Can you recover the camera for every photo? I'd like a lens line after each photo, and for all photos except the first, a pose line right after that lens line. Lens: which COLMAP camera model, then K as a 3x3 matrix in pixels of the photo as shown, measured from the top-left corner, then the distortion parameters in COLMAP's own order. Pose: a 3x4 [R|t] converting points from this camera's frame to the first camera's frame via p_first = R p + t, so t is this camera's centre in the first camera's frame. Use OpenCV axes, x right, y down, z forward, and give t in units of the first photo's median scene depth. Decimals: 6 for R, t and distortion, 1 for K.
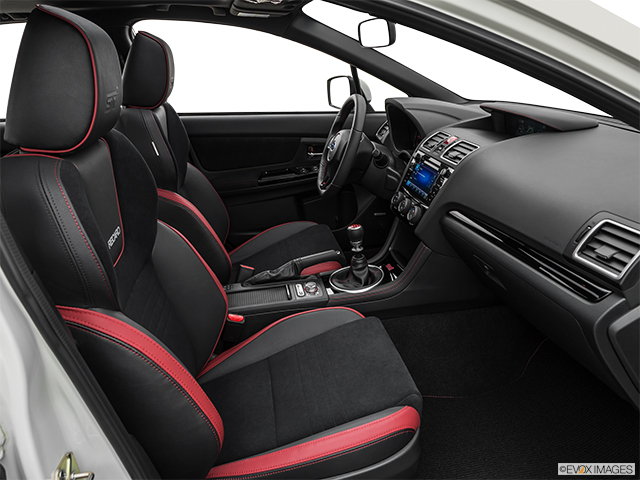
lens RADIAL K [[463.3, 0, 320.0], [0, 463.3, 240.0], [0, 0, 1]] dist [-0.002918, -0.006572]
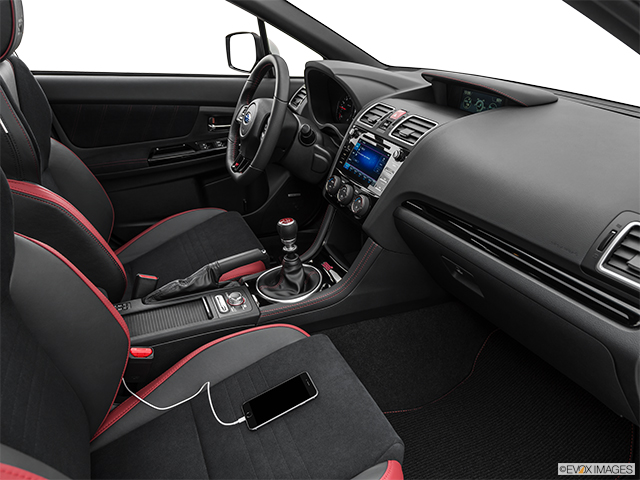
lens RADIAL K [[475.1, 0, 320.0], [0, 475.1, 240.0], [0, 0, 1]] dist [0.007336, -0.004639]
pose [[0.971500, -0.051950, 0.231277, -0.060182], [0.037341, 0.997047, 0.067106, -0.047811], [-0.234080, -0.056557, 0.970571, 0.169237]]
